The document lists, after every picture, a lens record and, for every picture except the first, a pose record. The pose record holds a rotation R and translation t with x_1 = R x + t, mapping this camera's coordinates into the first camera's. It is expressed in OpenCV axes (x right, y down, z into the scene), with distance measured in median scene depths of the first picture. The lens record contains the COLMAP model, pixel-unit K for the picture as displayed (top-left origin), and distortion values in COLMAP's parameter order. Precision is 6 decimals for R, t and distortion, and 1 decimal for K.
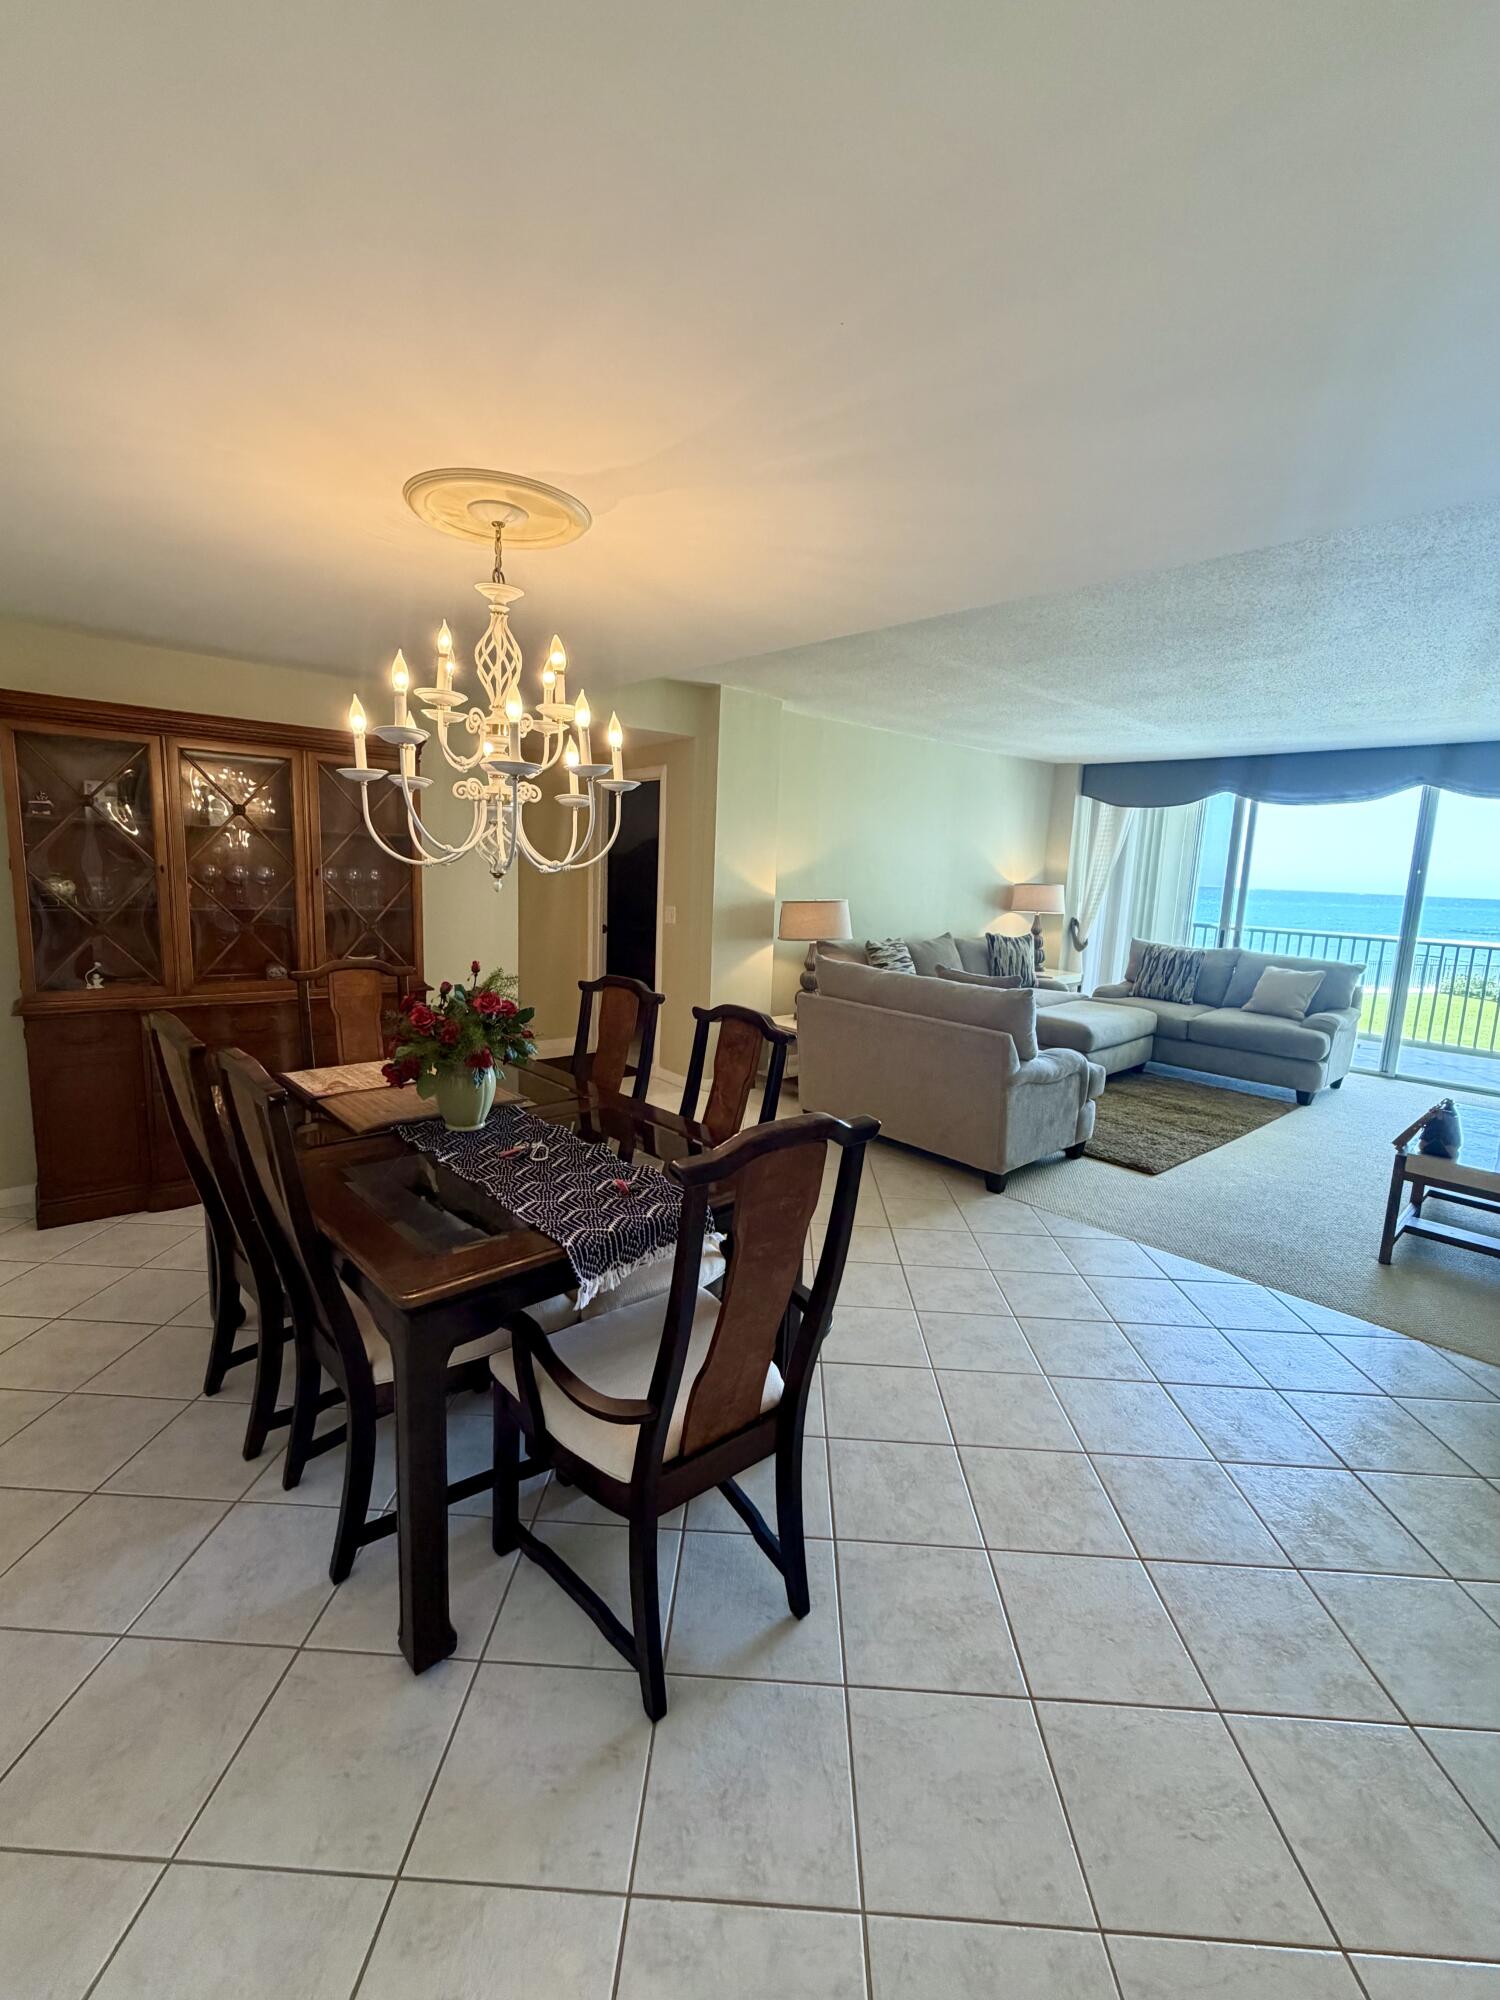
lens RADIAL K [[818.9, 0, 765.3], [0, 818.9, 997.4], [0, 0, 1]] dist [-0.001238, -0.000099]
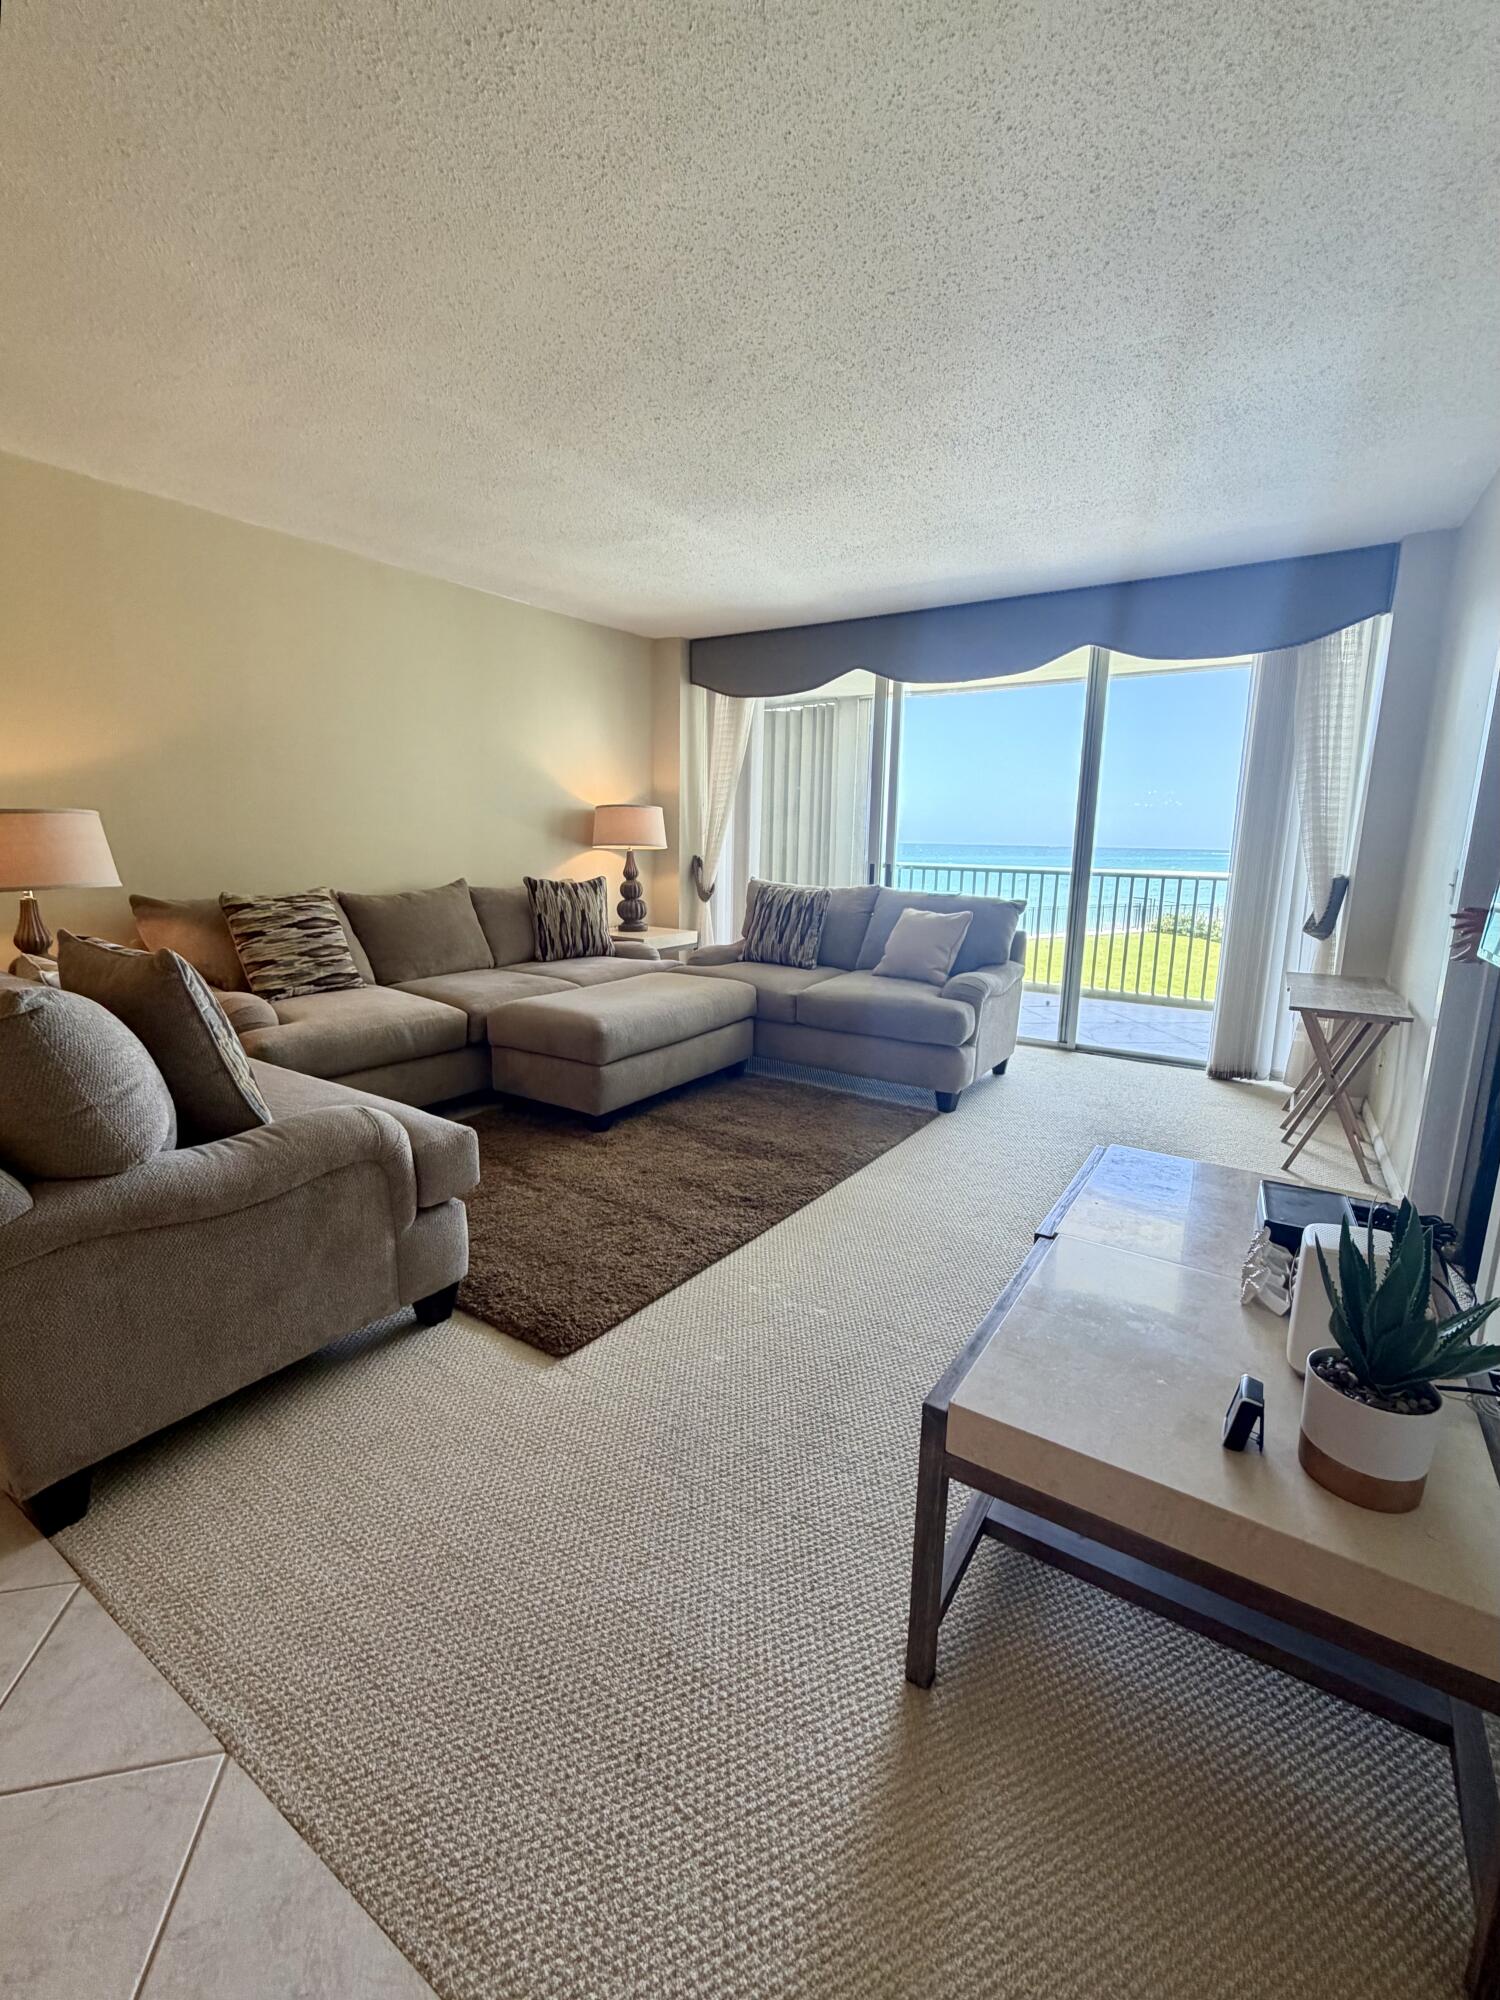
lens RADIAL K [[818.9, 0, 759.5], [0, 818.9, 1001.0], [0, 0, 1]] dist [-0.001238, -0.000099]
pose [[0.969926, -0.069906, 0.233144, 0.308337], [0.059736, 0.996941, 0.050407, -0.001699], [-0.235955, -0.034964, 0.971135, 0.331809]]
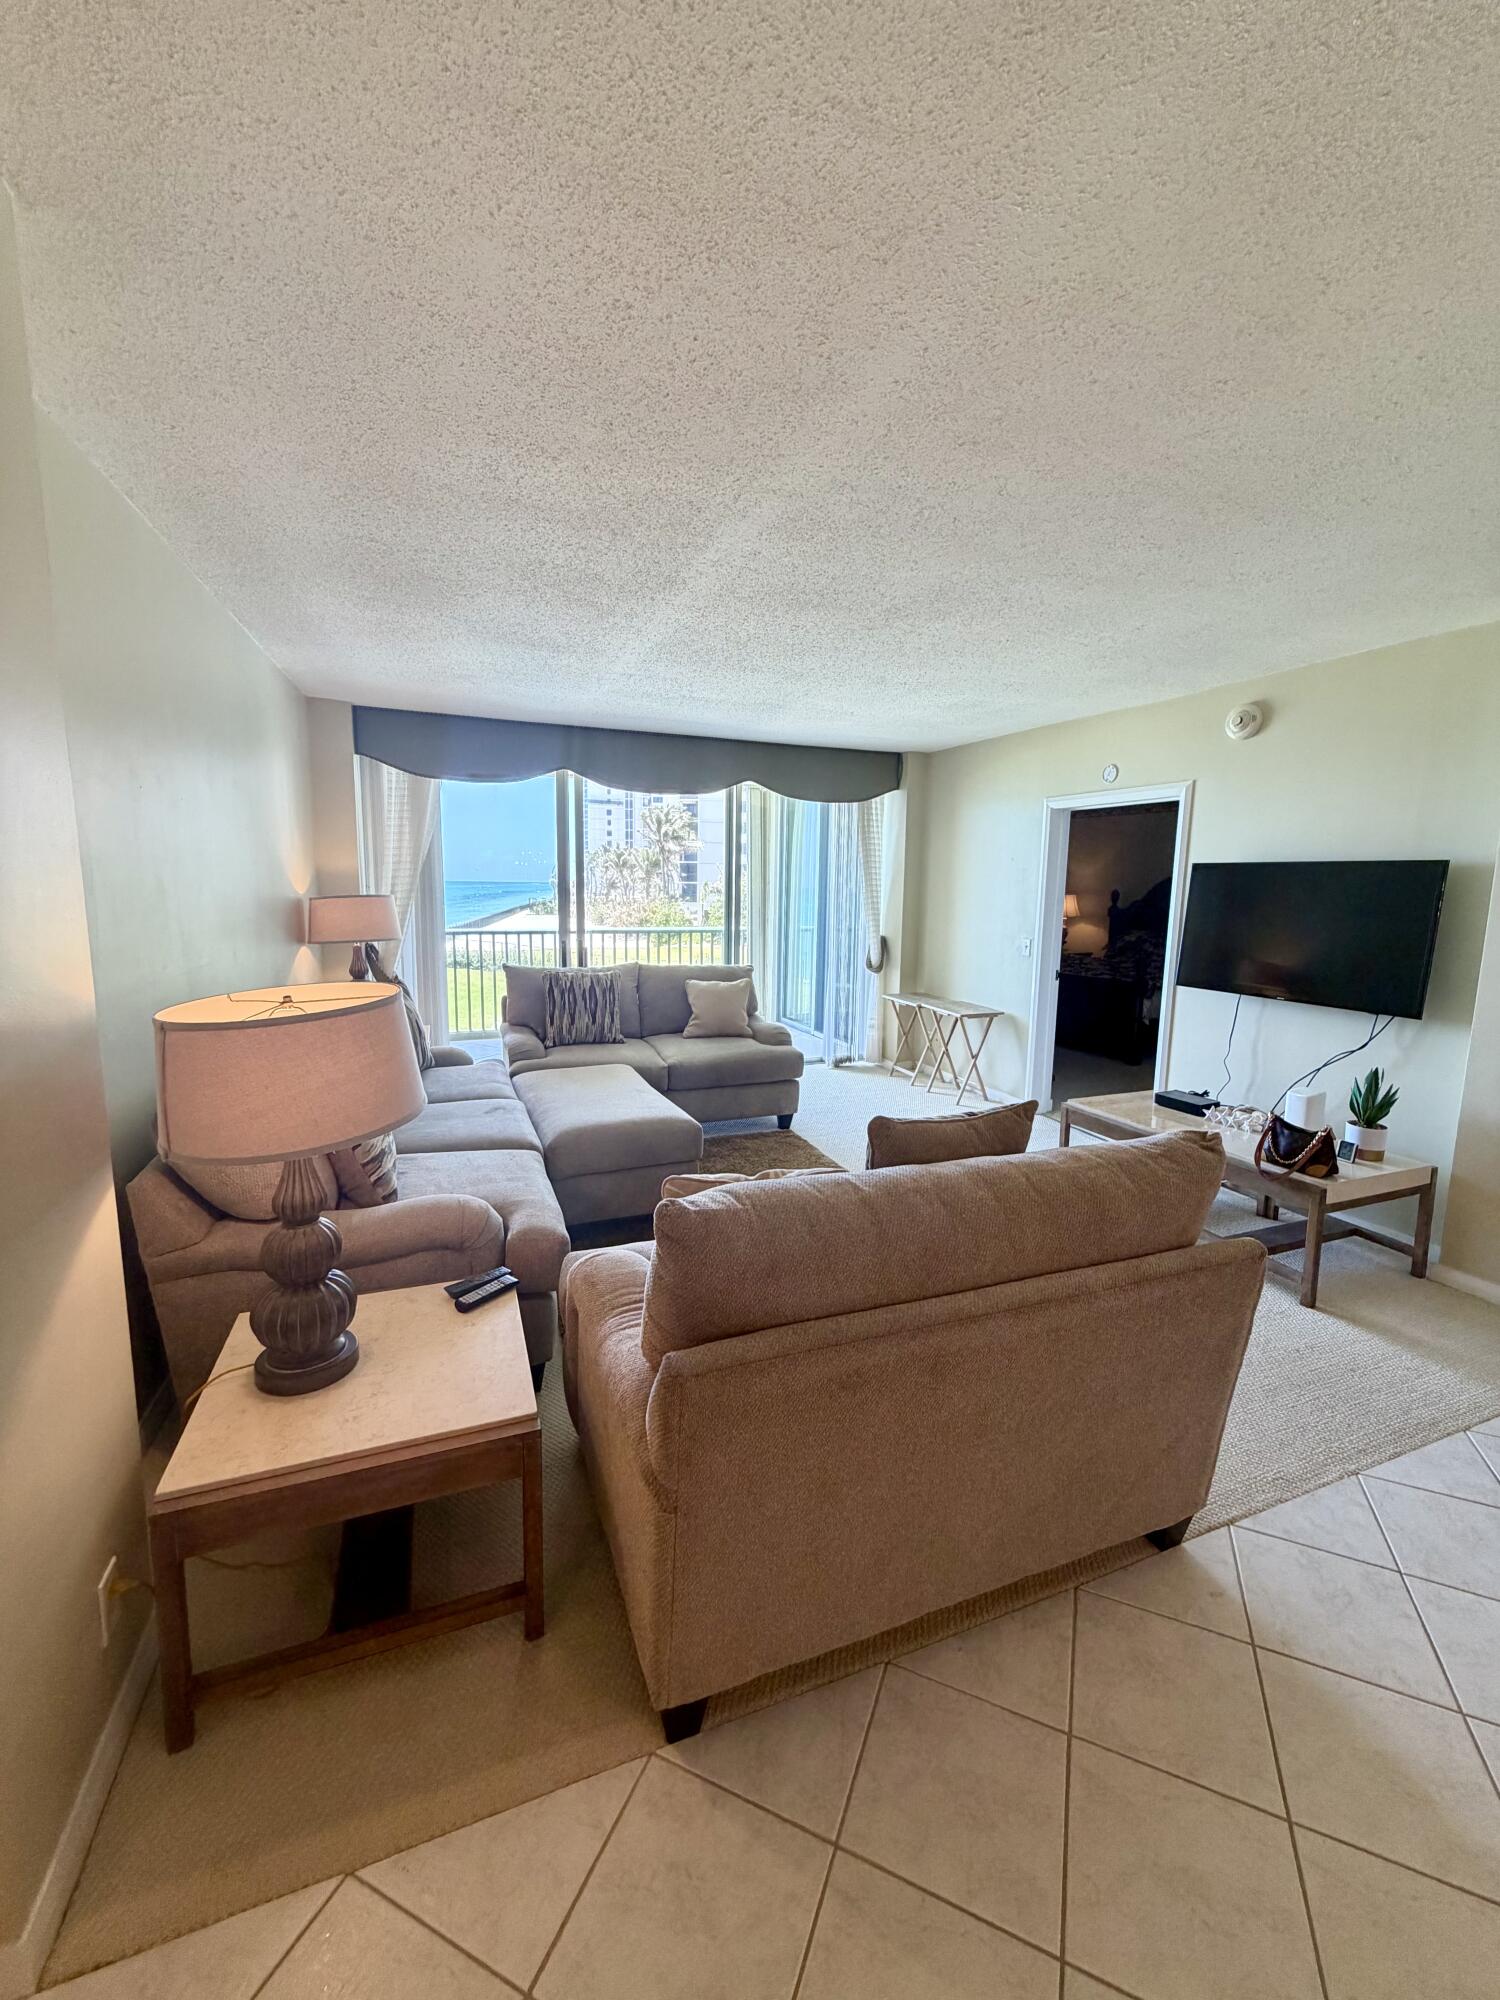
lens RADIAL K [[818.9, 0, 751.0], [0, 818.9, 996.7], [0, 0, 1]] dist [-0.001238, -0.000099]
pose [[0.383465, -0.175339, 0.906758, -0.135378], [0.141337, 0.981389, 0.130000, -0.117150], [-0.912676, 0.078308, 0.401111, 0.565174]]
